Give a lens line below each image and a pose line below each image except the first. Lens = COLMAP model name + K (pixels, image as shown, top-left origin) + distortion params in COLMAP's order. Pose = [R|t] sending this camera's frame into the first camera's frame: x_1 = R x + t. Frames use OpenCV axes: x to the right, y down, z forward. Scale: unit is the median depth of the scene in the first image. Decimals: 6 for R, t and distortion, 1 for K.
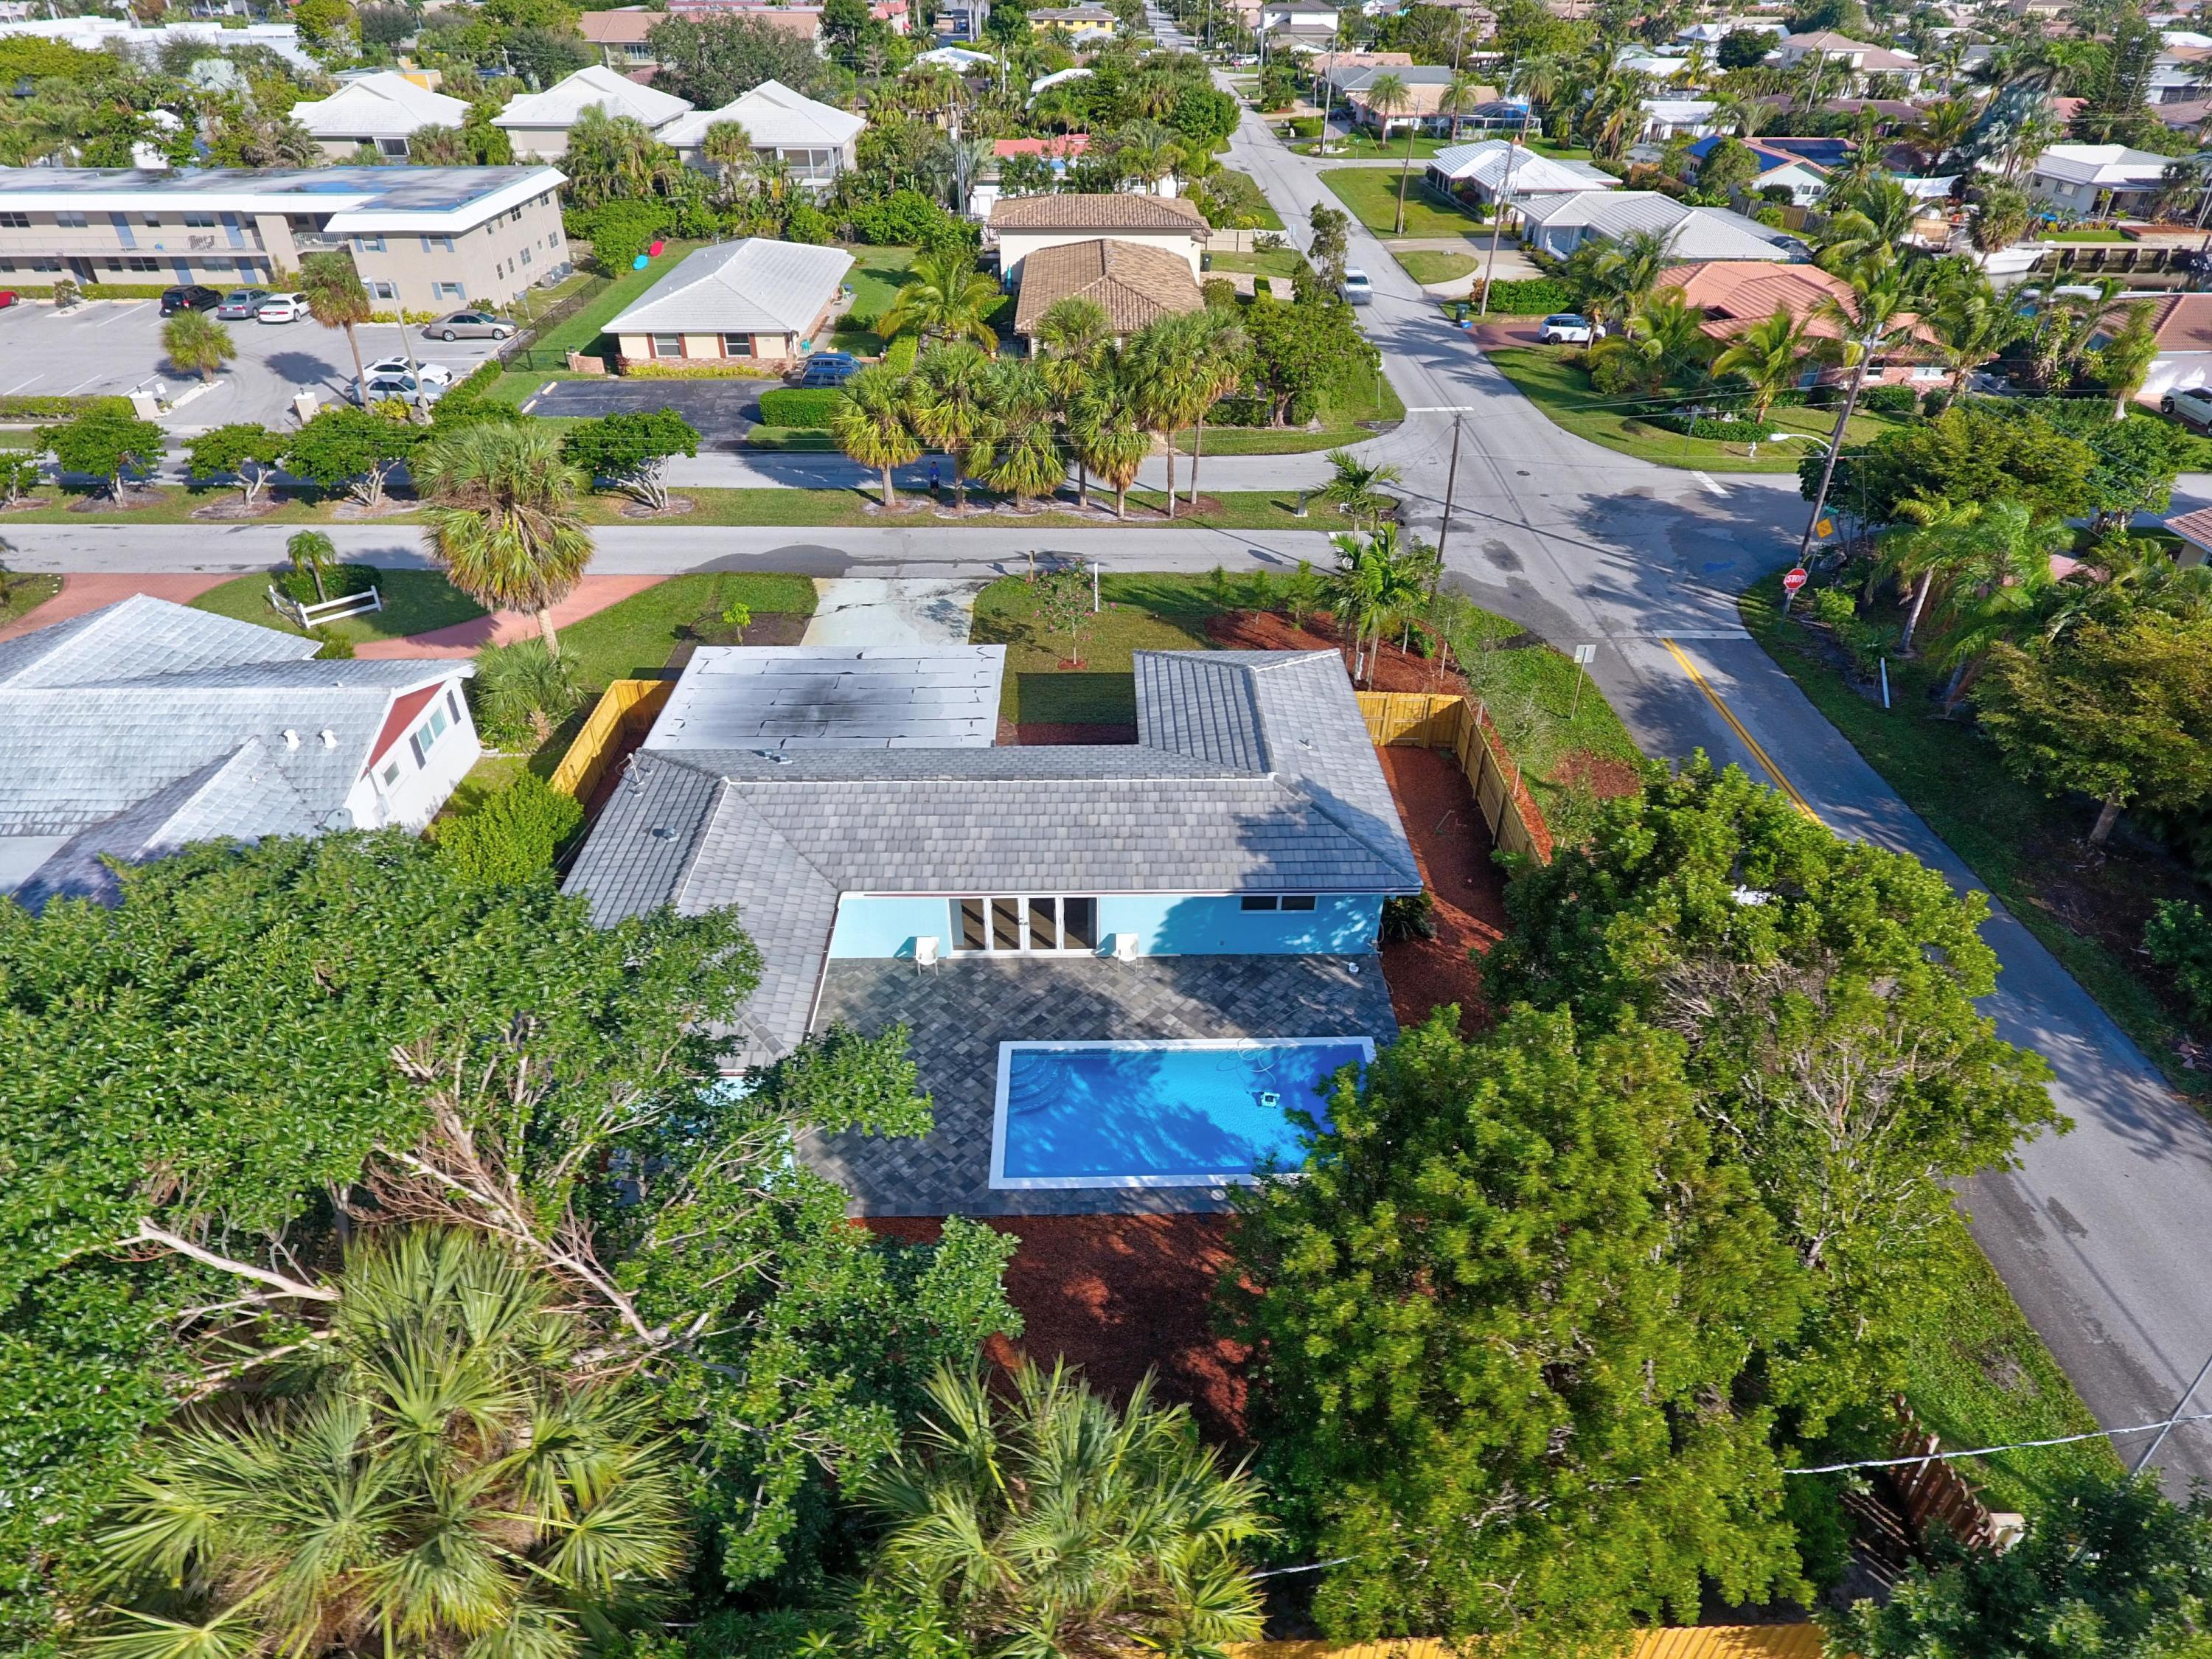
lens RADIAL K [[1348.4, 0, 1106.0], [0, 1348.4, 829.5], [0, 0, 1]] dist [-0.003160, 0.019904]
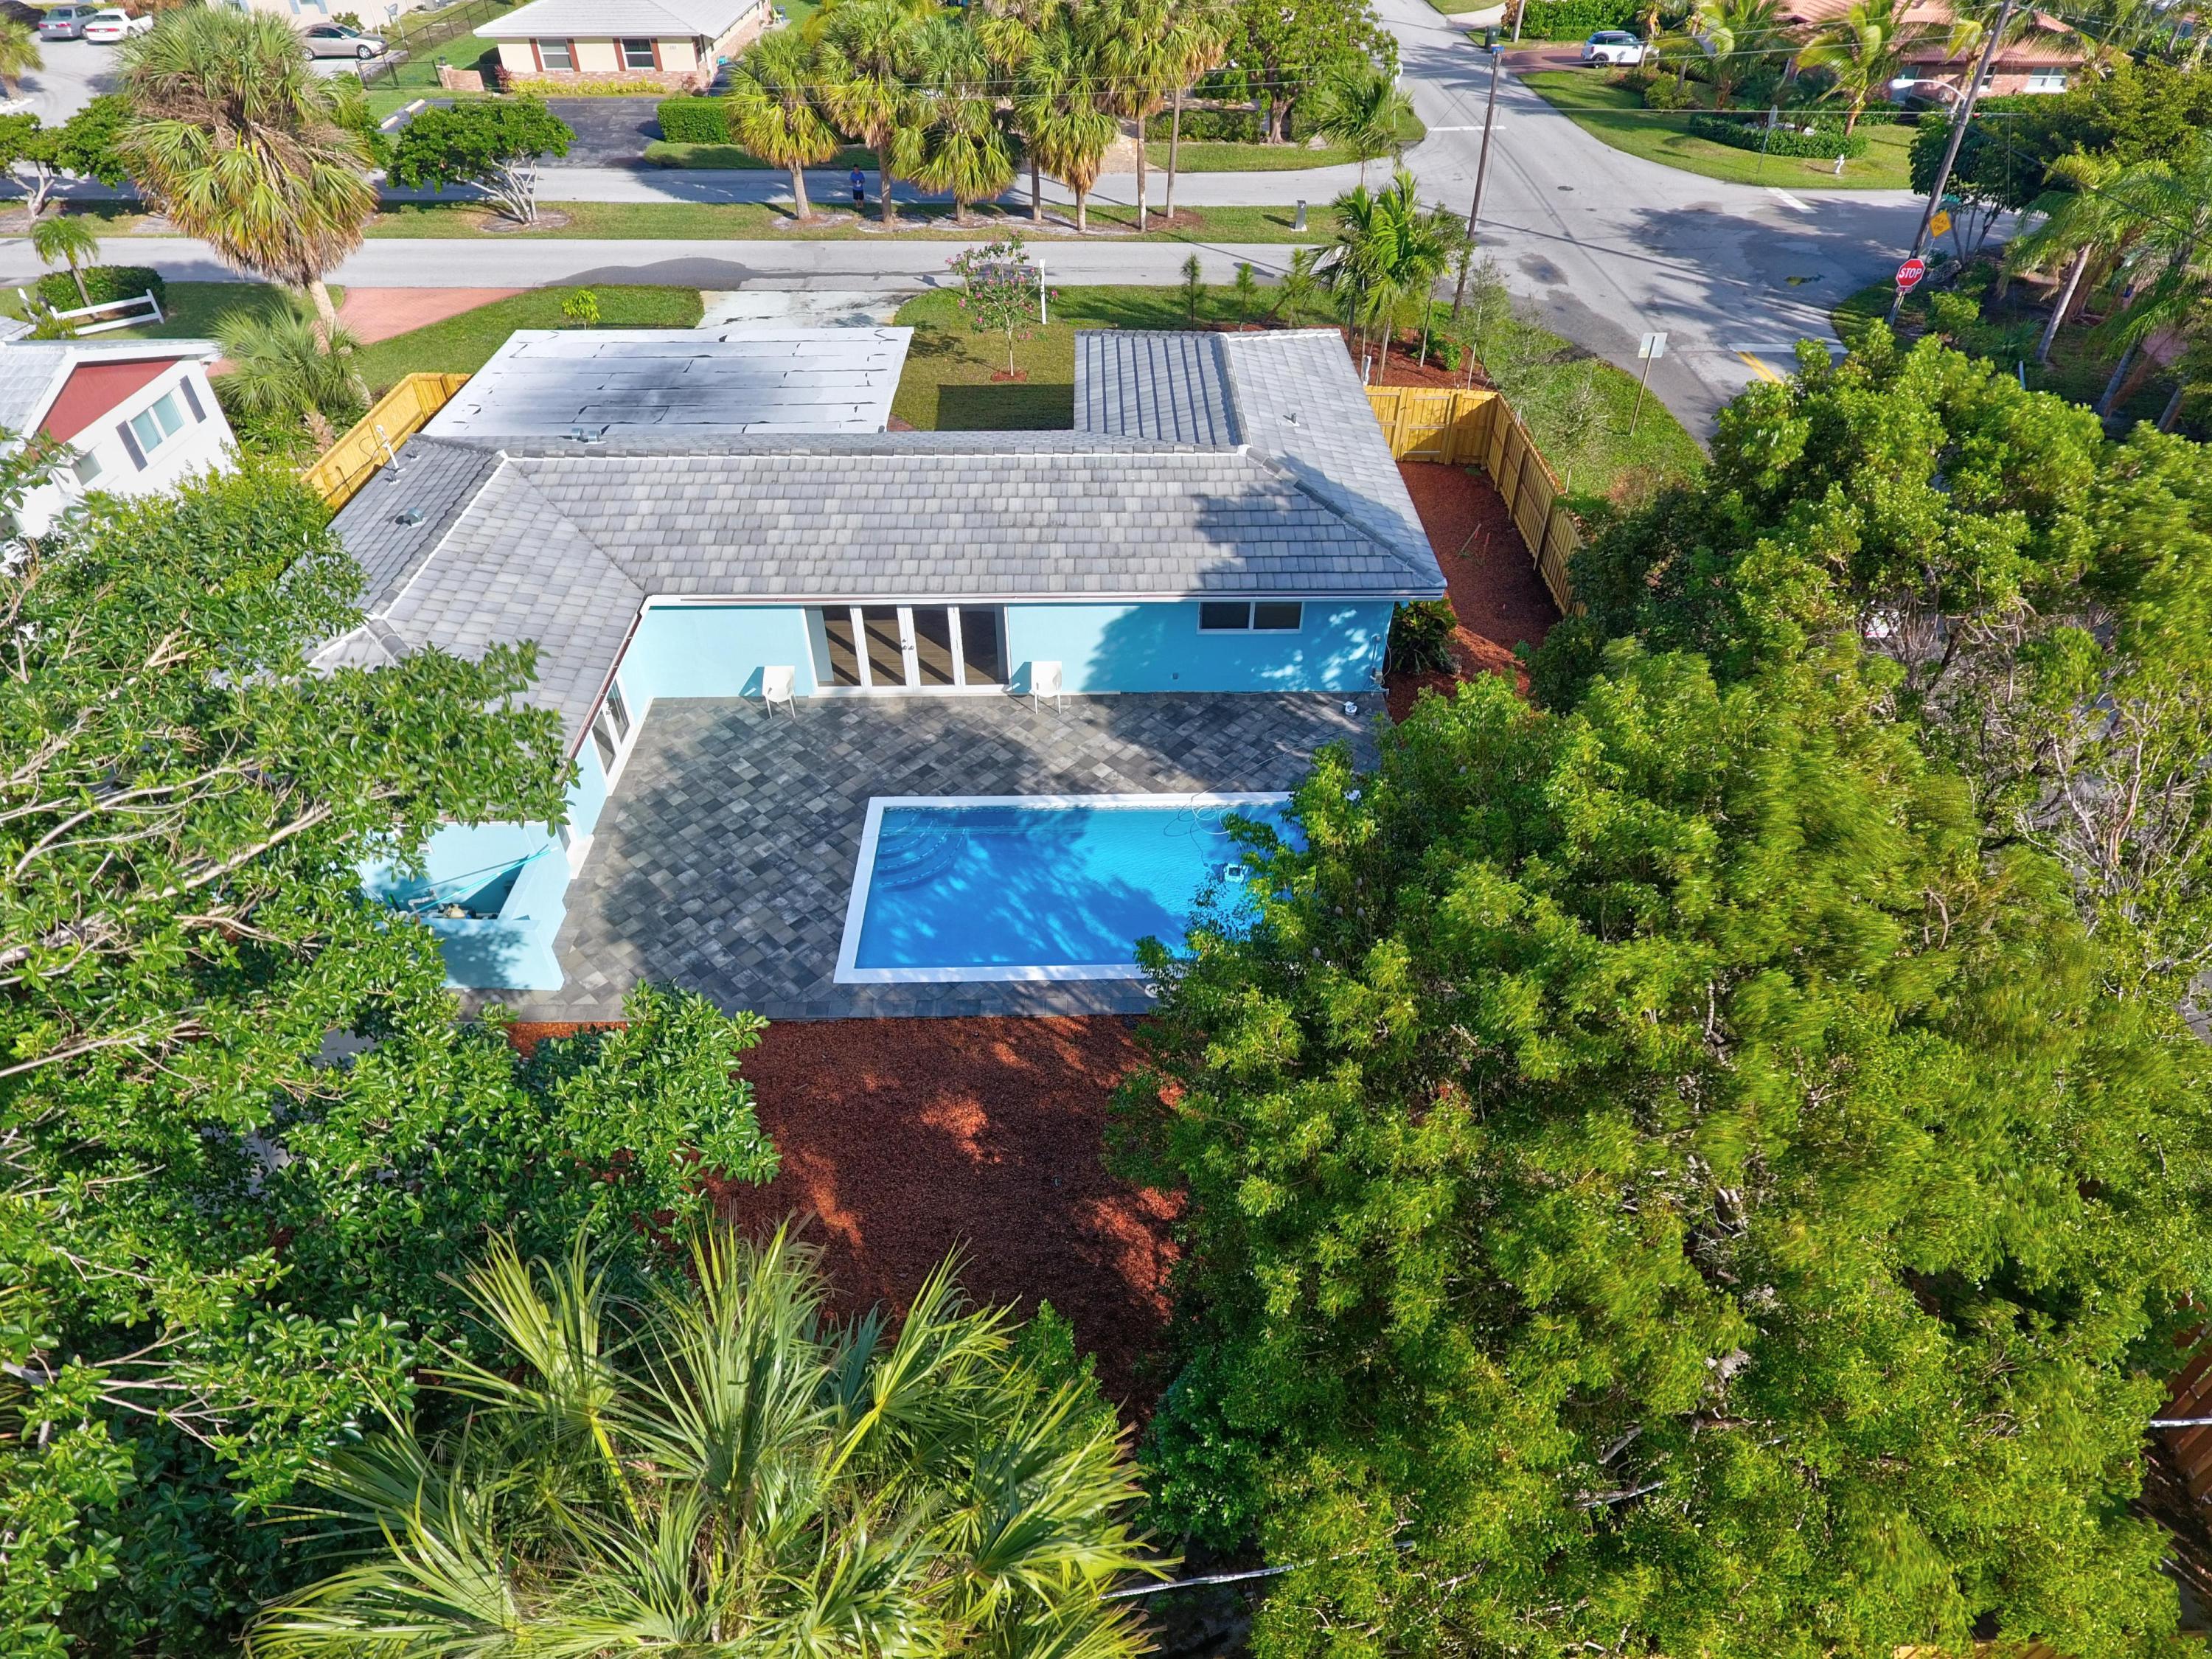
lens RADIAL K [[1348.4, 0, 1106.0], [0, 1348.4, 829.5], [0, 0, 1]] dist [-0.003160, 0.019904]
pose [[0.999980, -0.004618, -0.004367, 0.043970], [0.005035, 0.994881, 0.100924, 0.082034], [0.003879, -0.100944, 0.994885, 0.214796]]
